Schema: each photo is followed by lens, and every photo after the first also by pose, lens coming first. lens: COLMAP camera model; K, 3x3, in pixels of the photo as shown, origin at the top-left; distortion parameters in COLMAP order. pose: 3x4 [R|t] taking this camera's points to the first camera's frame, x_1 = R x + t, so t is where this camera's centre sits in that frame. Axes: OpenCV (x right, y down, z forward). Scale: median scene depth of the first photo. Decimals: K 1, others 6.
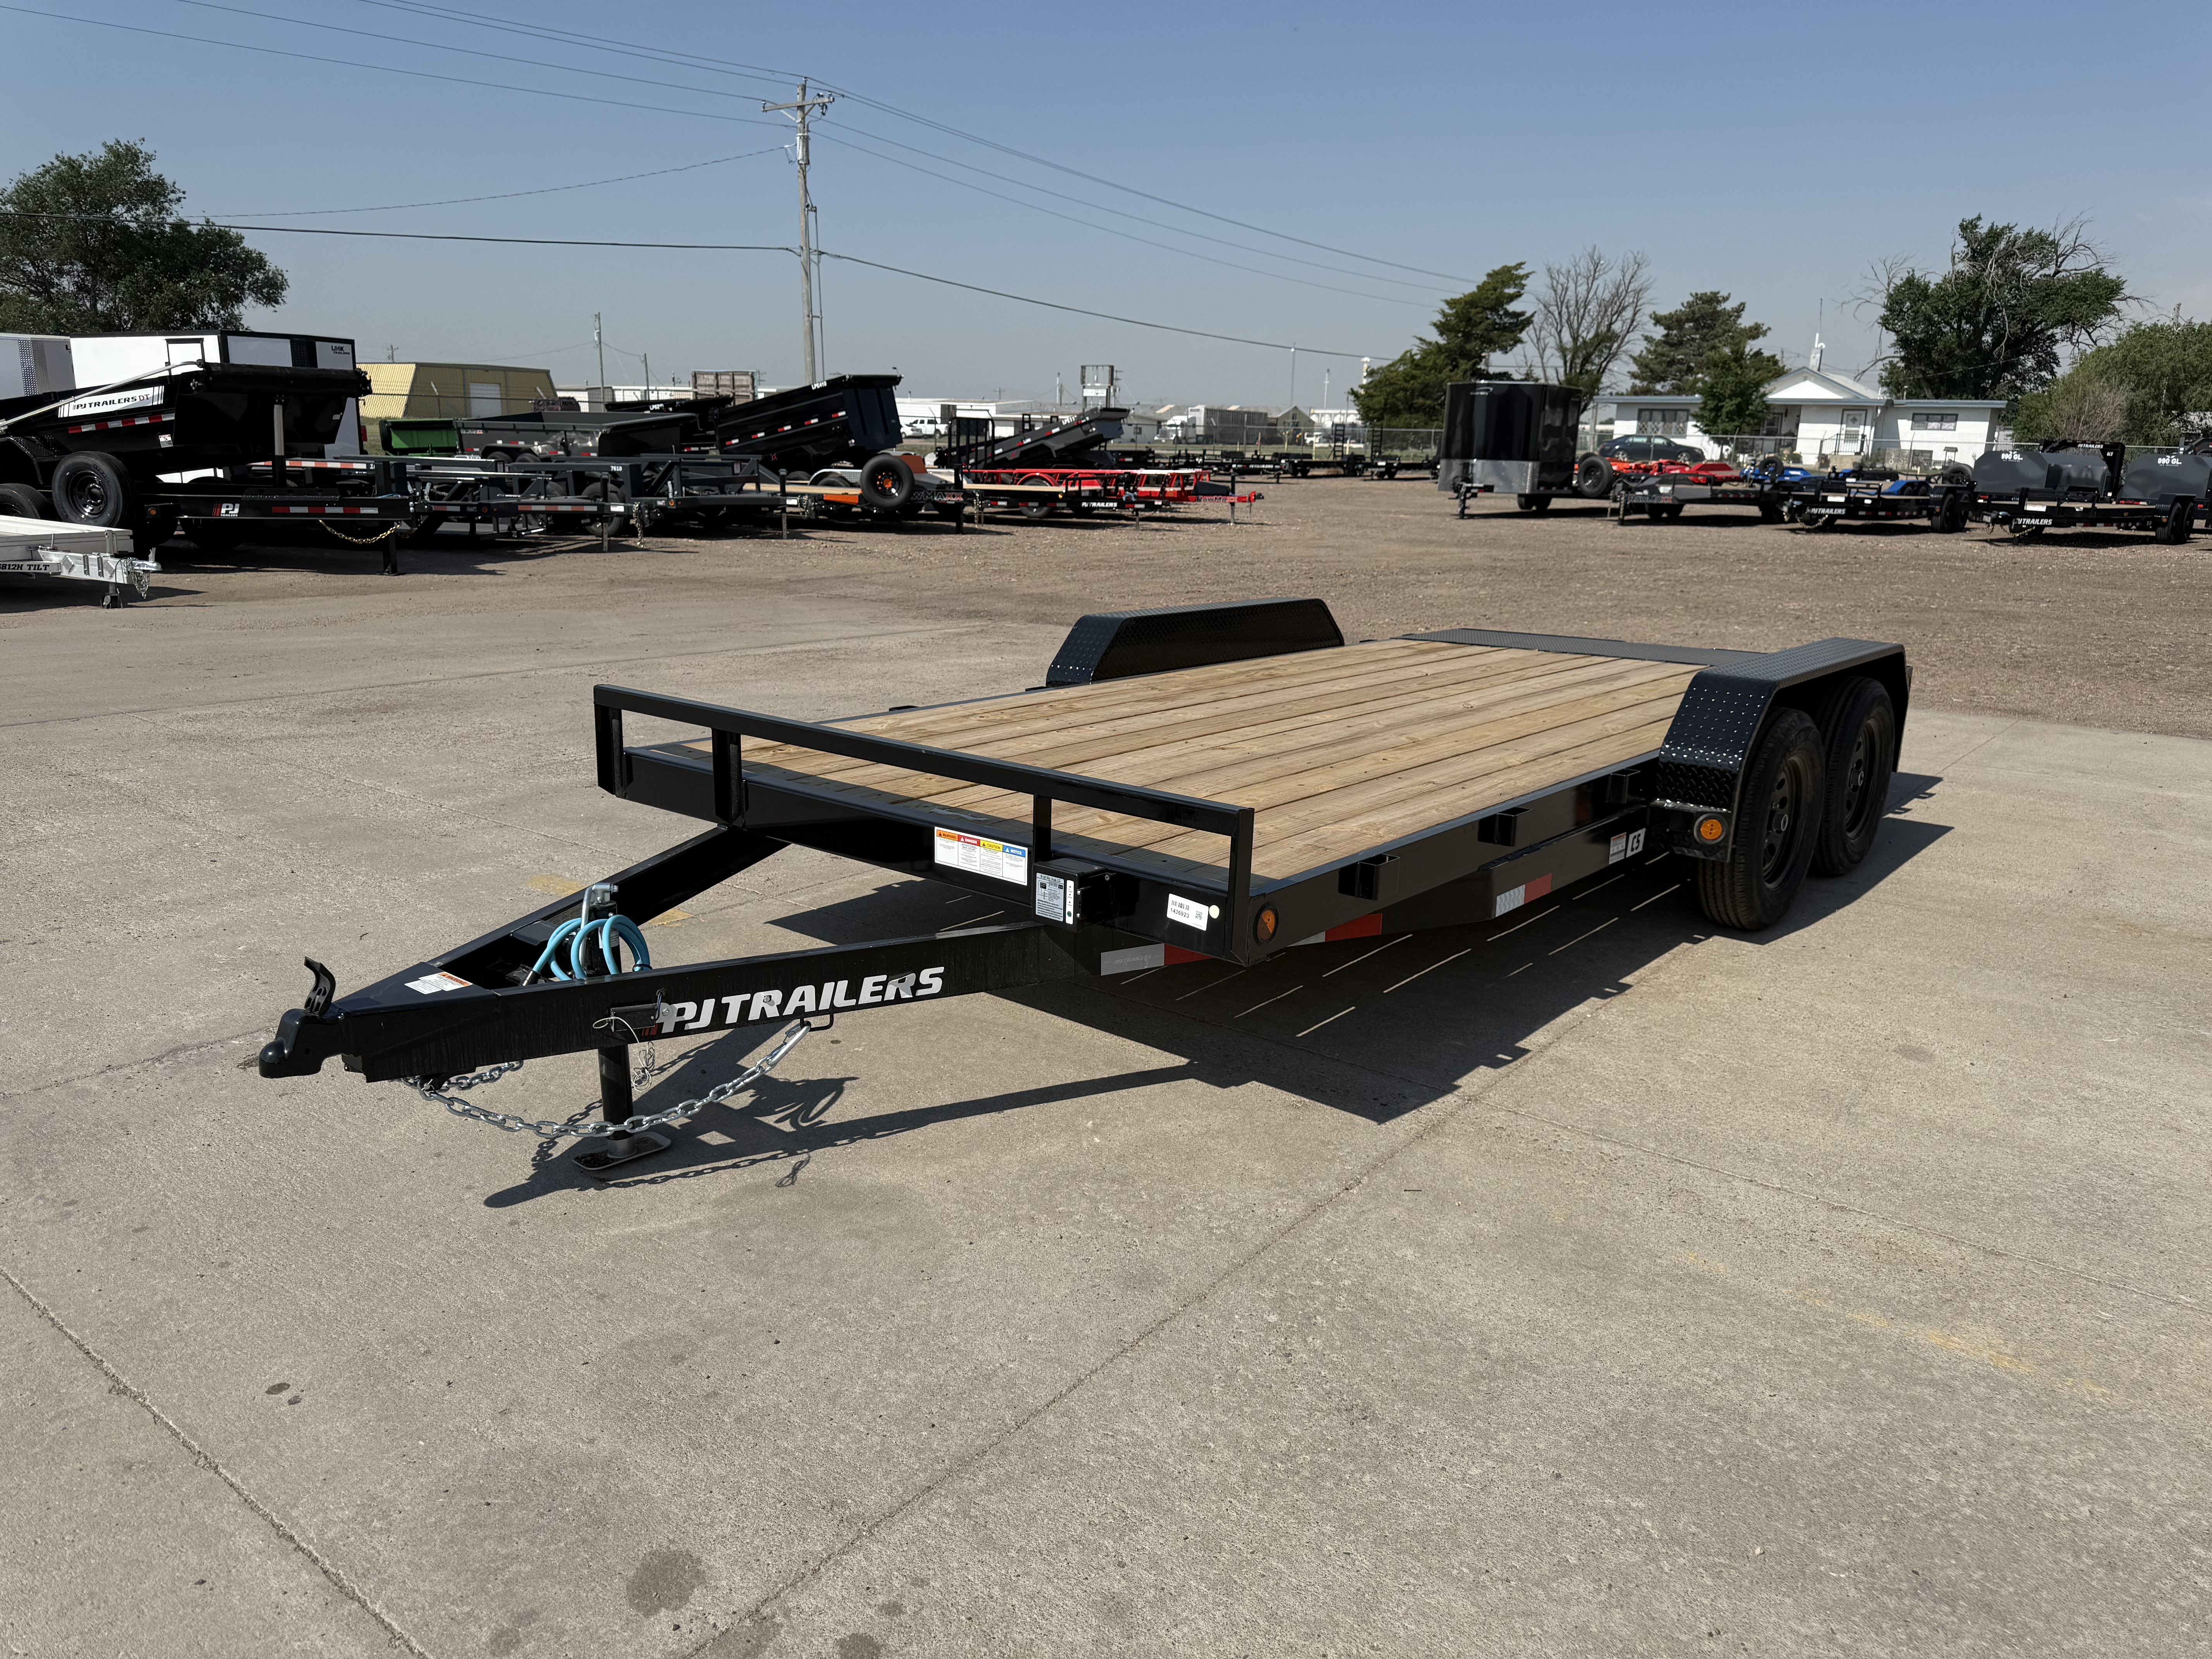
lens RADIAL K [[1553.2, 0, 1096.6], [0, 1553.2, 834.2], [0, 0, 1]] dist [0.047862, -0.059542]
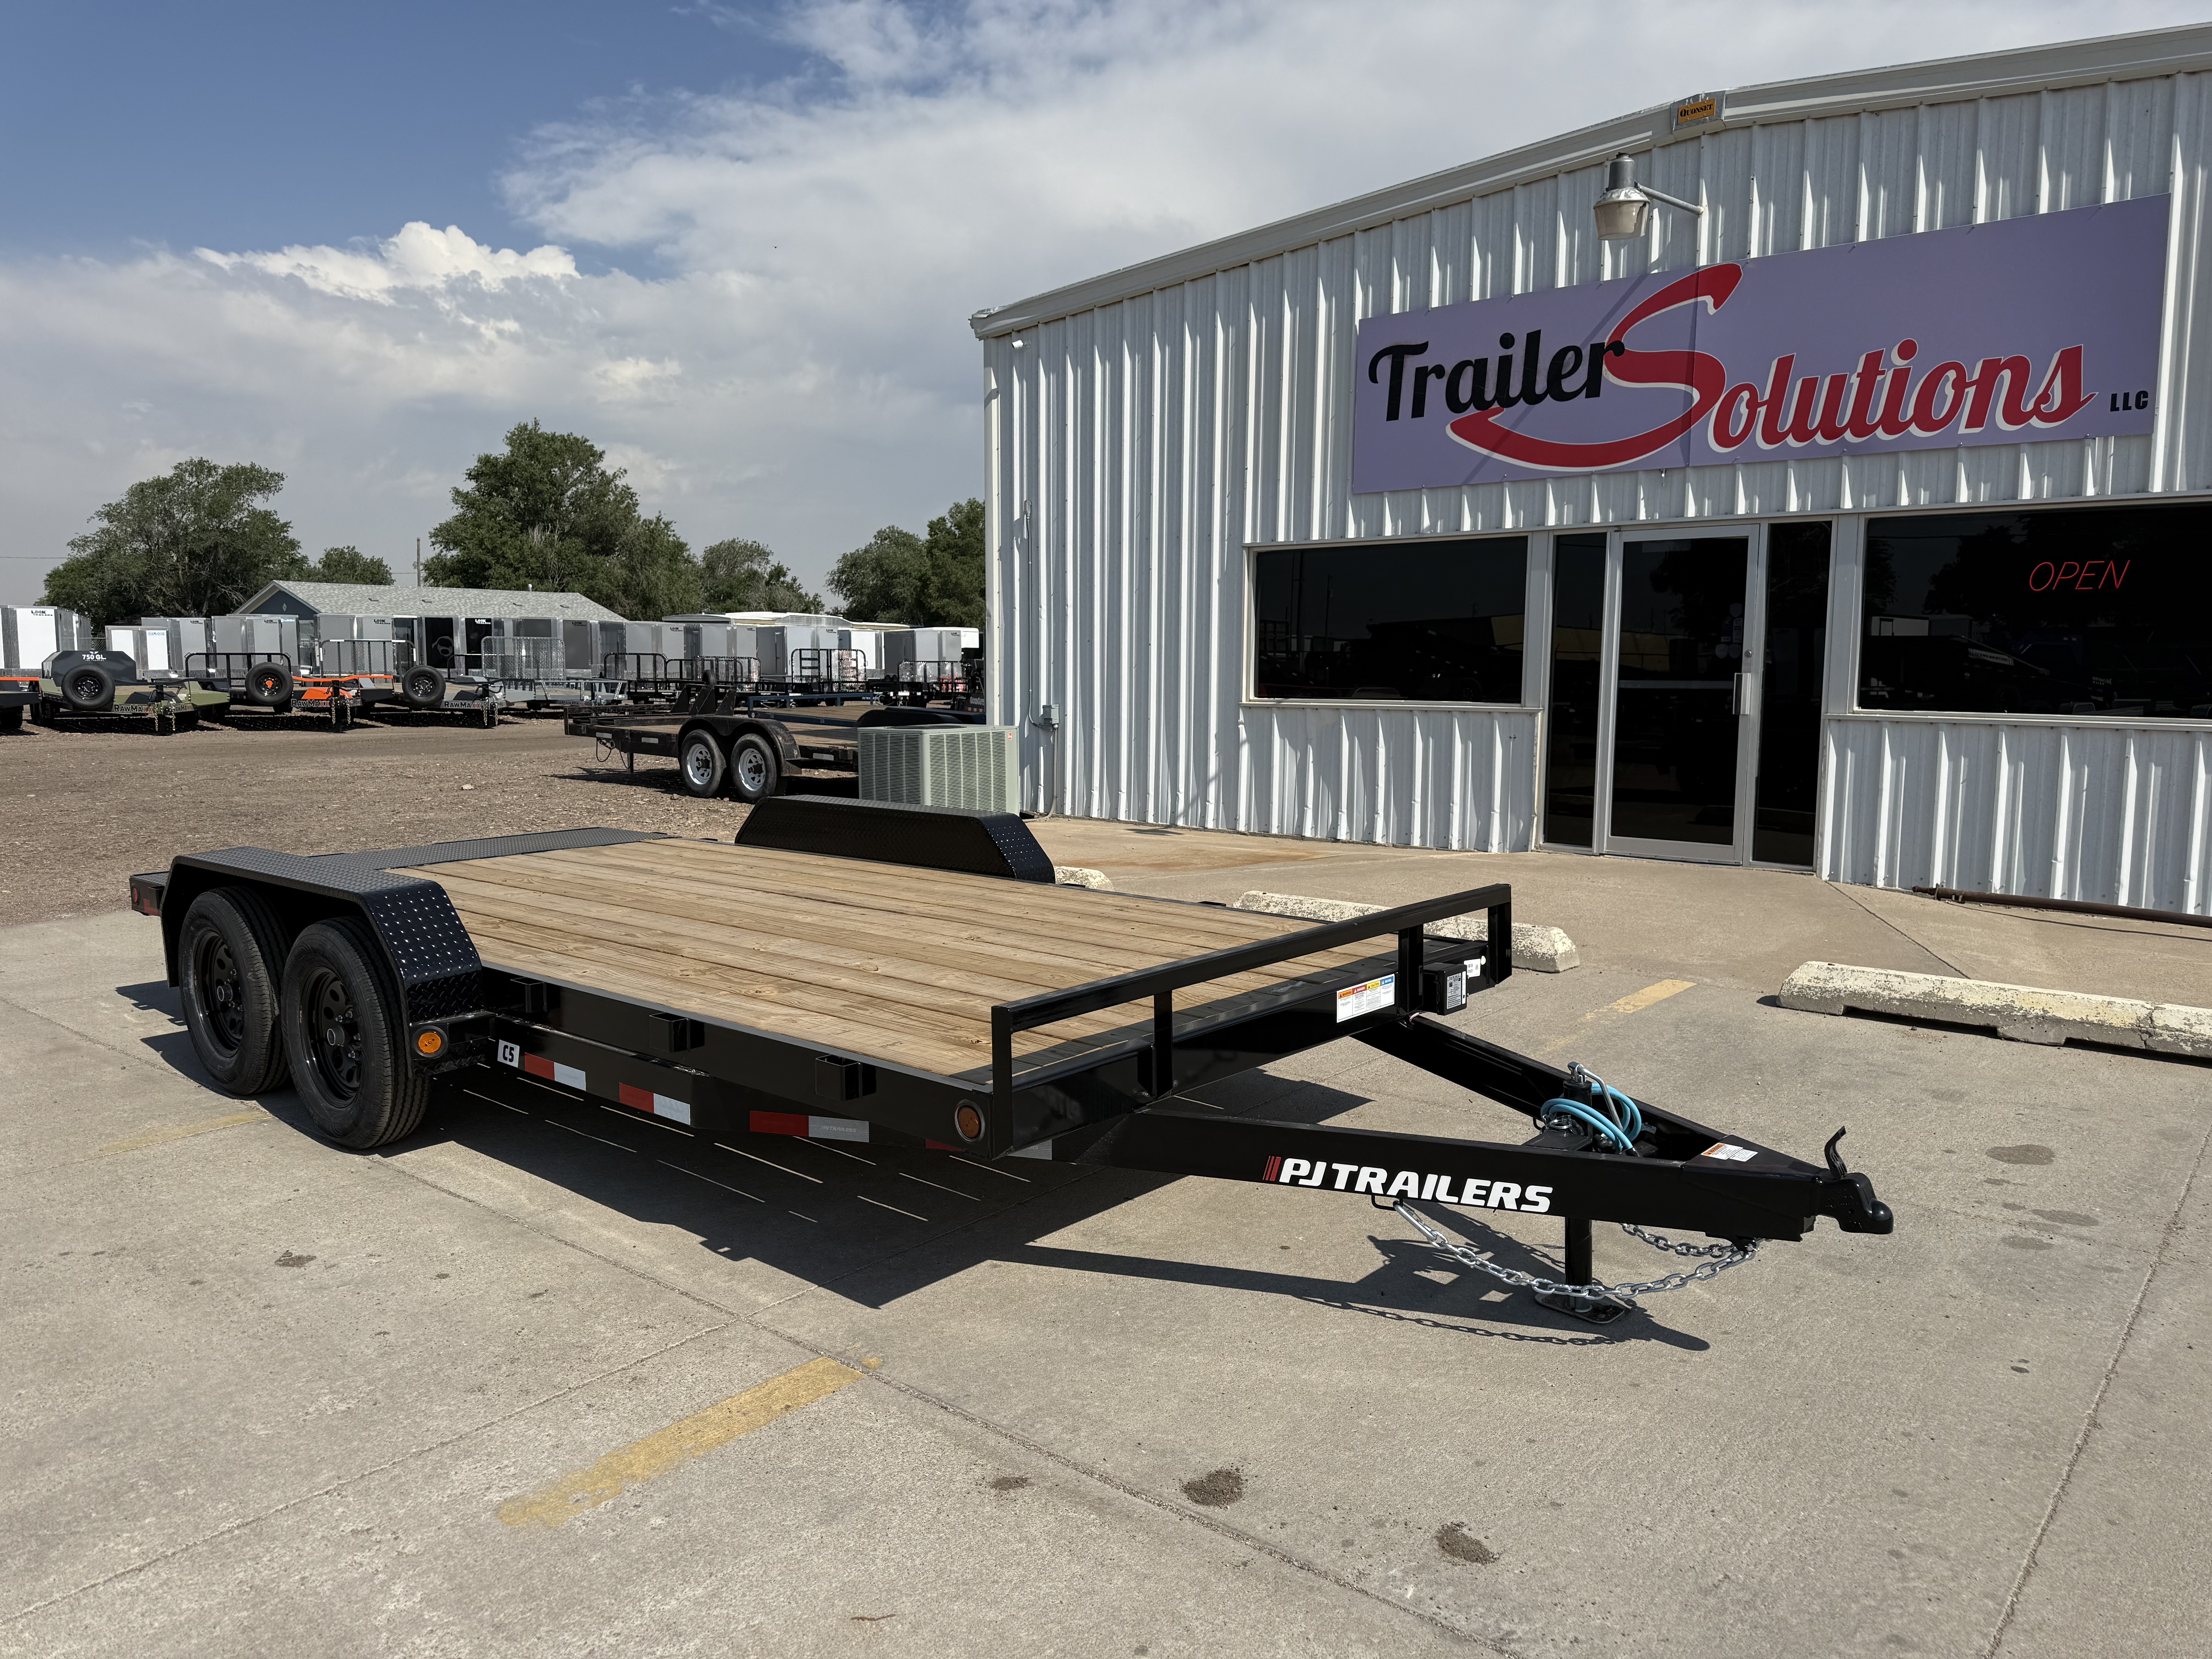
lens RADIAL K [[1553.2, 0, 1105.5], [0, 1553.2, 857.3], [0, 0, 1]] dist [0.047862, -0.059542]
pose [[0.020722, -0.152711, 0.988054, -0.234002], [0.242745, 0.959463, 0.143201, -0.058504], [-0.969869, 0.236877, 0.056952, 0.205308]]
